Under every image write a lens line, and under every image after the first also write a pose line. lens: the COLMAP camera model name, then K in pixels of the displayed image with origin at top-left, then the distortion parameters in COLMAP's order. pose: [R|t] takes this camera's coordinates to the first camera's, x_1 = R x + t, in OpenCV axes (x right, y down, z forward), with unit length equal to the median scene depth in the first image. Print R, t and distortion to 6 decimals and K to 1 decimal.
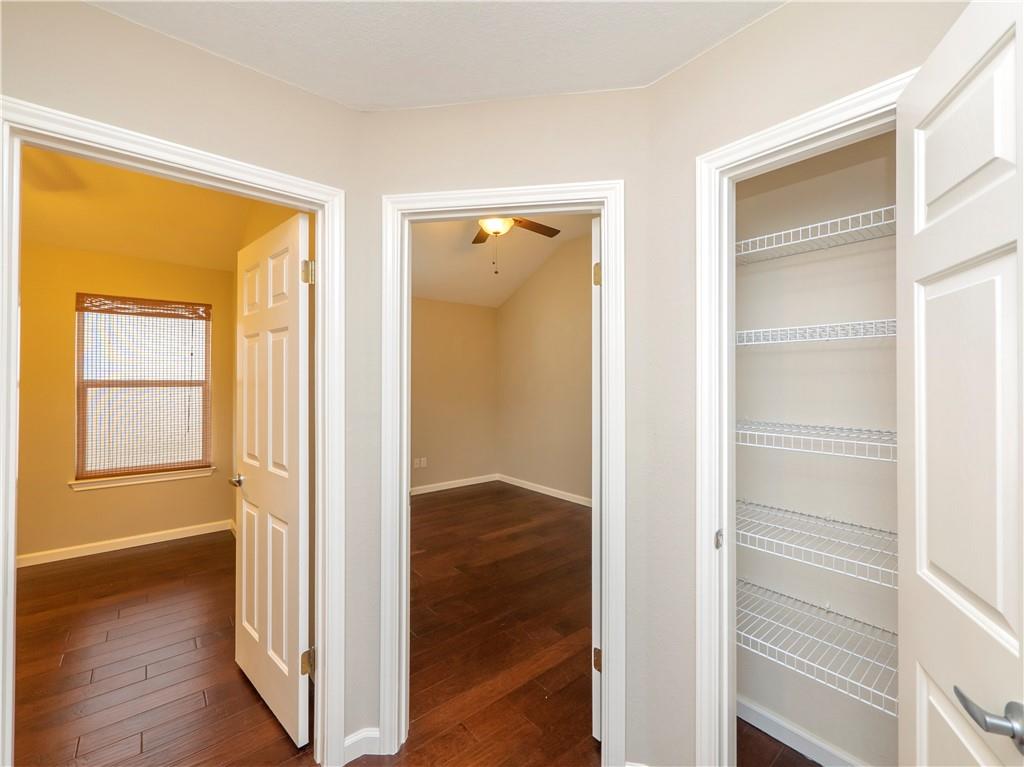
lens RADIAL K [[440.0, 0, 514.4], [0, 440.0, 382.6], [0, 0, 1]] dist [0.001352, 0.000329]
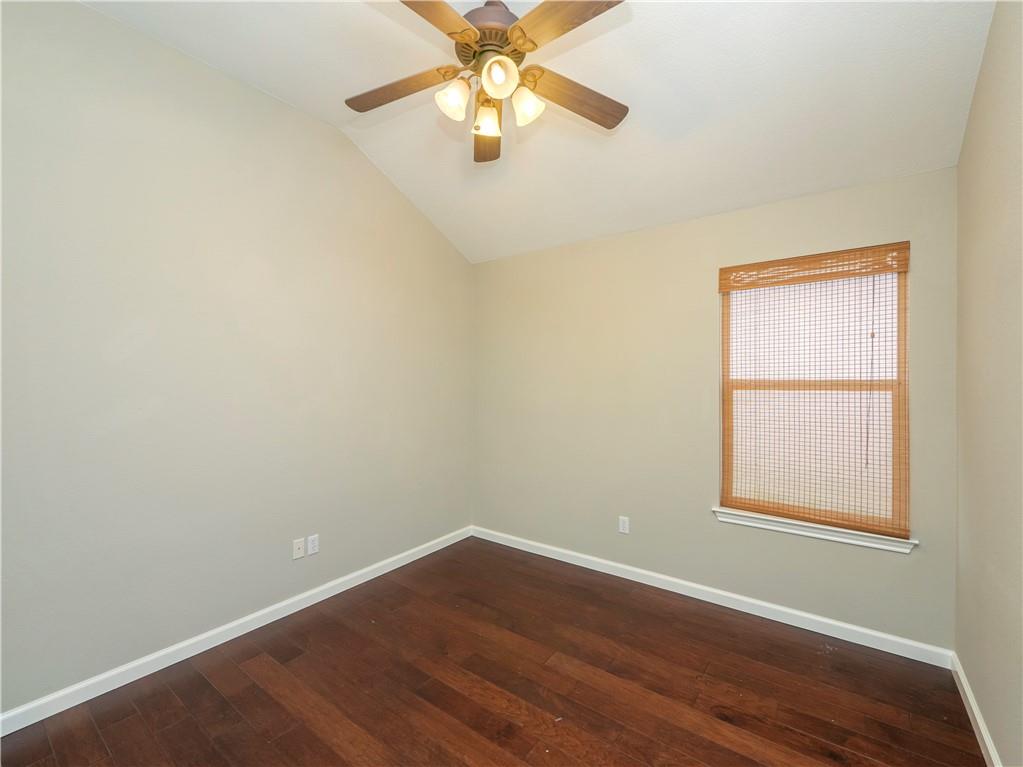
lens RADIAL K [[439.6, 0, 513.1], [0, 439.6, 381.7], [0, 0, 1]] dist [0.001352, 0.000329]
pose [[0.246037, -0.002283, -0.969258, -0.310113], [0.000320, 0.999997, -0.002274, -0.000753], [0.969260, 0.000249, 0.246037, 0.430194]]
